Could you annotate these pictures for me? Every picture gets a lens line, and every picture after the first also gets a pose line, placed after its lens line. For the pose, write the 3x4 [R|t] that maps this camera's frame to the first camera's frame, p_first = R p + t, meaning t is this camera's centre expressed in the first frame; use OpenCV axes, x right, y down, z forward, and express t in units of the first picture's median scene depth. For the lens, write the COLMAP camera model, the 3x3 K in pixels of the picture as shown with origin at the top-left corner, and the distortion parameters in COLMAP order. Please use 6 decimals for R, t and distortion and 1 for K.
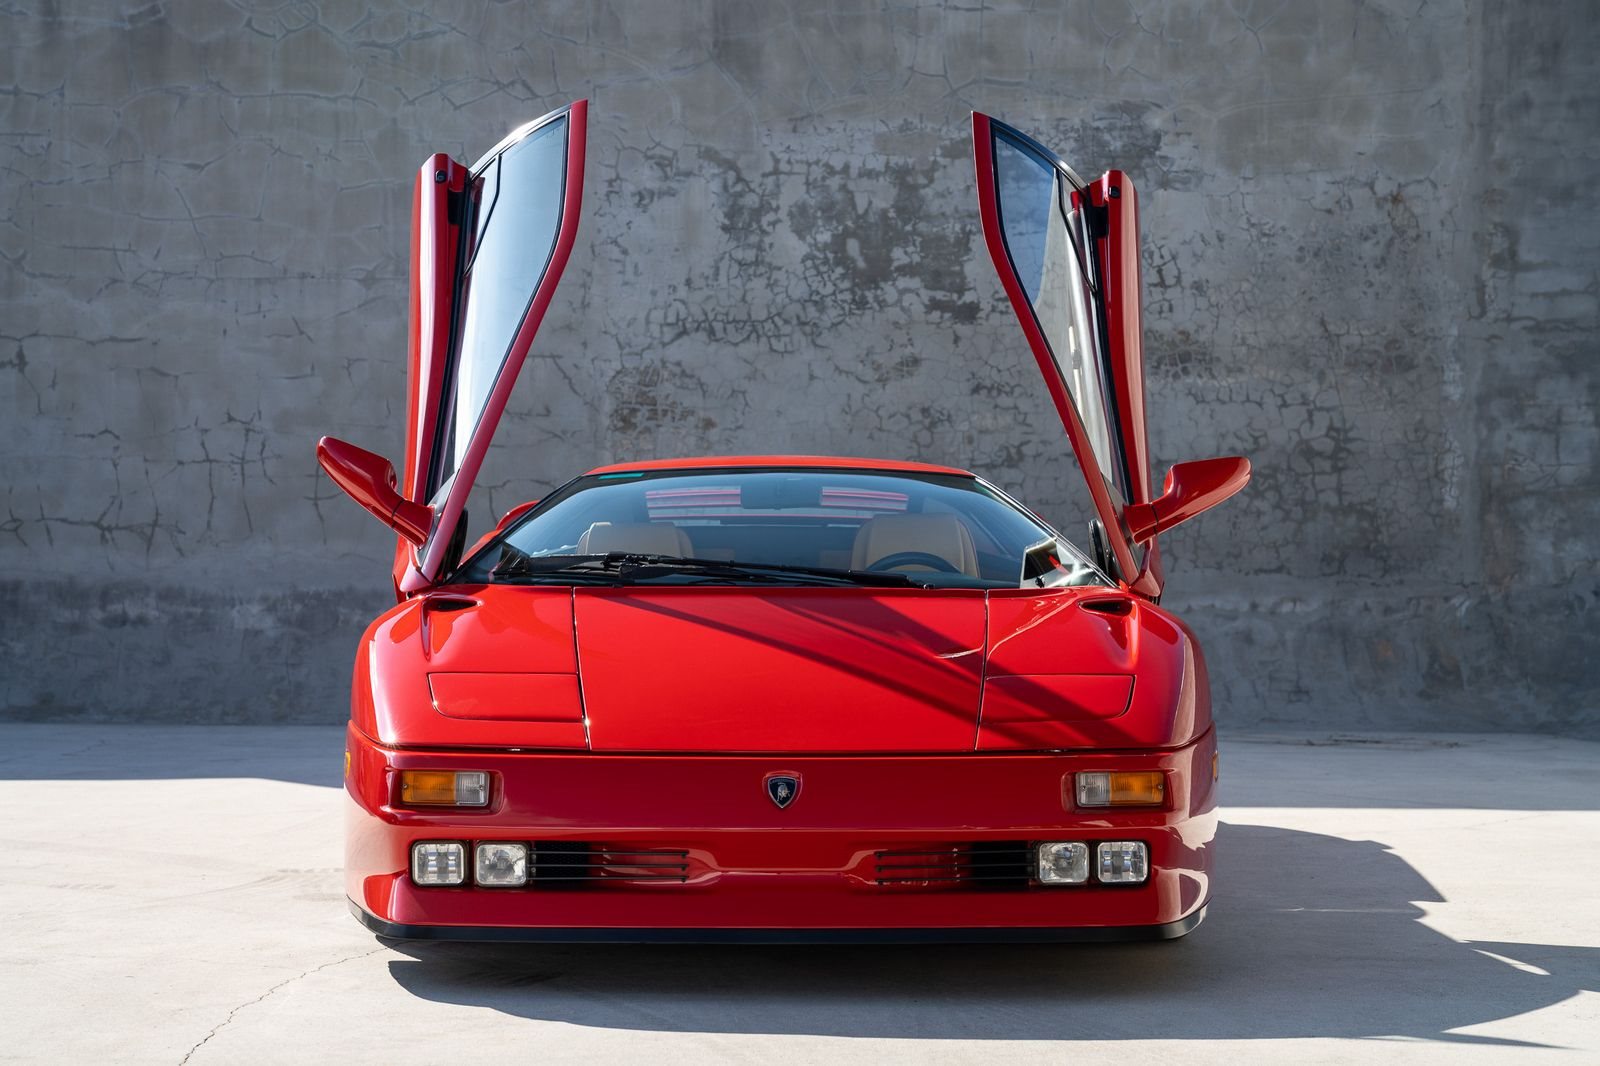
lens RADIAL K [[2586.1, 0, 794.1], [0, 2586.1, 544.3], [0, 0, 1]] dist [-0.014817, 0.000000]
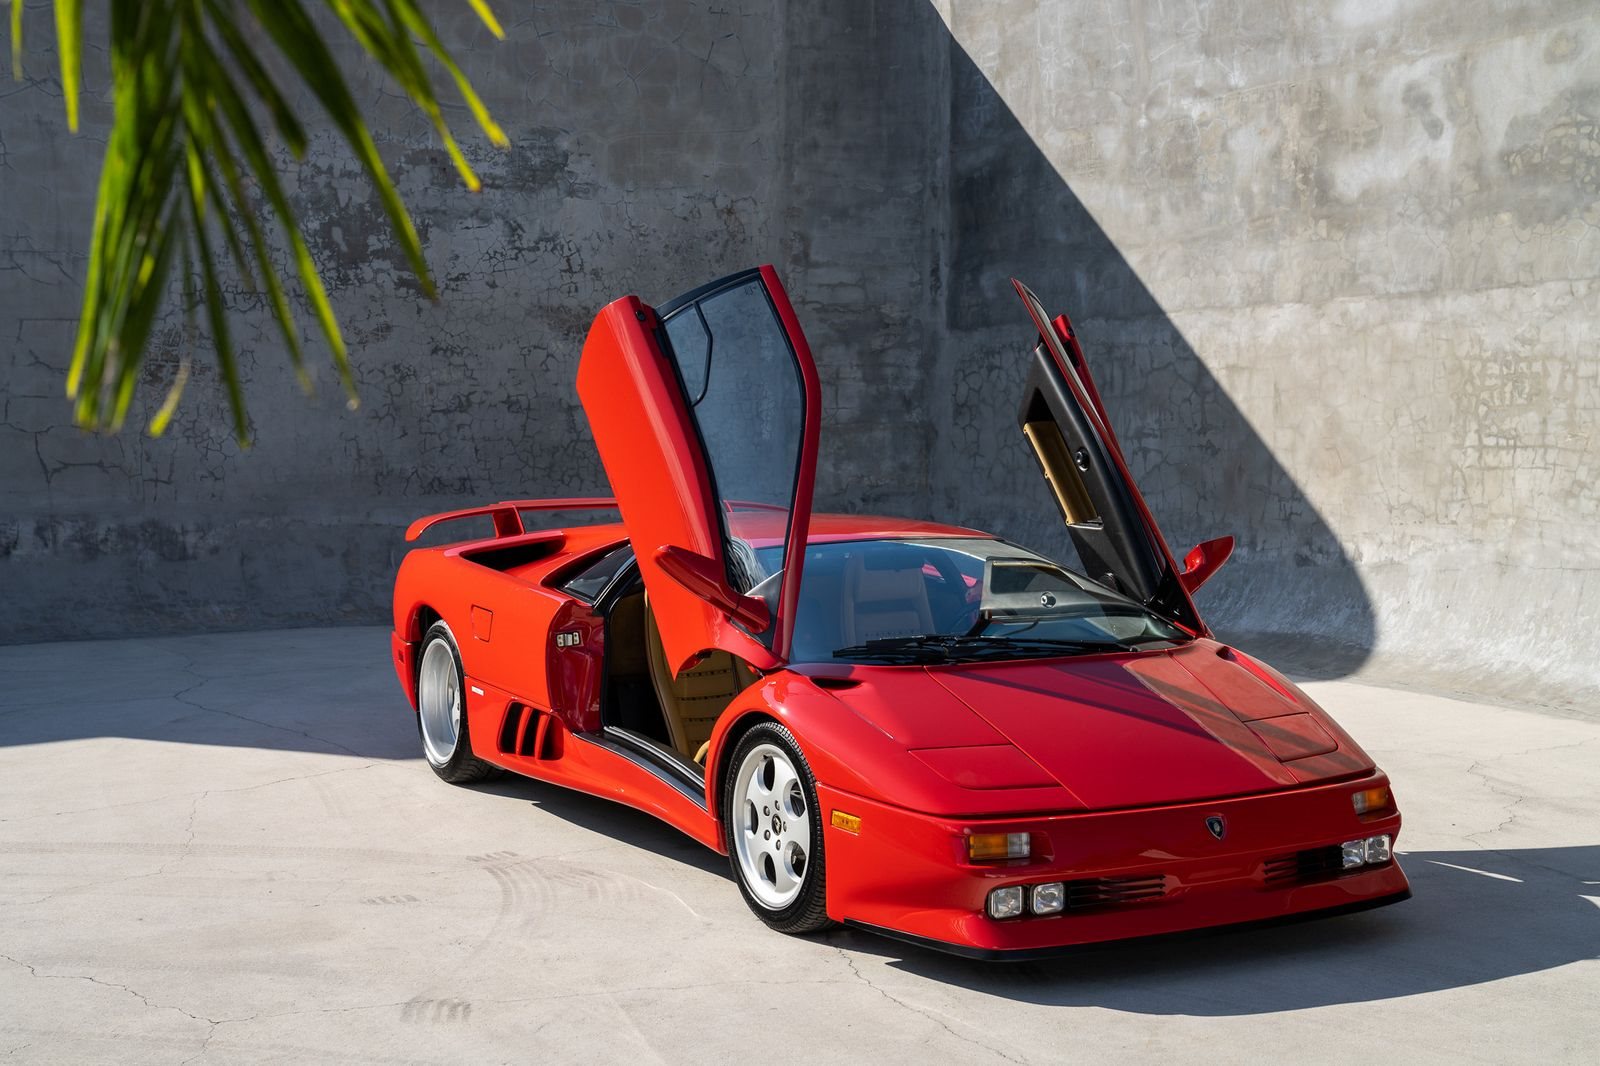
lens RADIAL K [[2007.4, 0, 810.0], [0, 2007.4, 547.8], [0, 0, 1]] dist [-0.032018, 0.000000]
pose [[0.883531, -0.035913, 0.466993, -0.229065], [-0.005326, 0.996221, 0.086689, -0.049638], [-0.468342, -0.079080, 0.880001, 0.041148]]
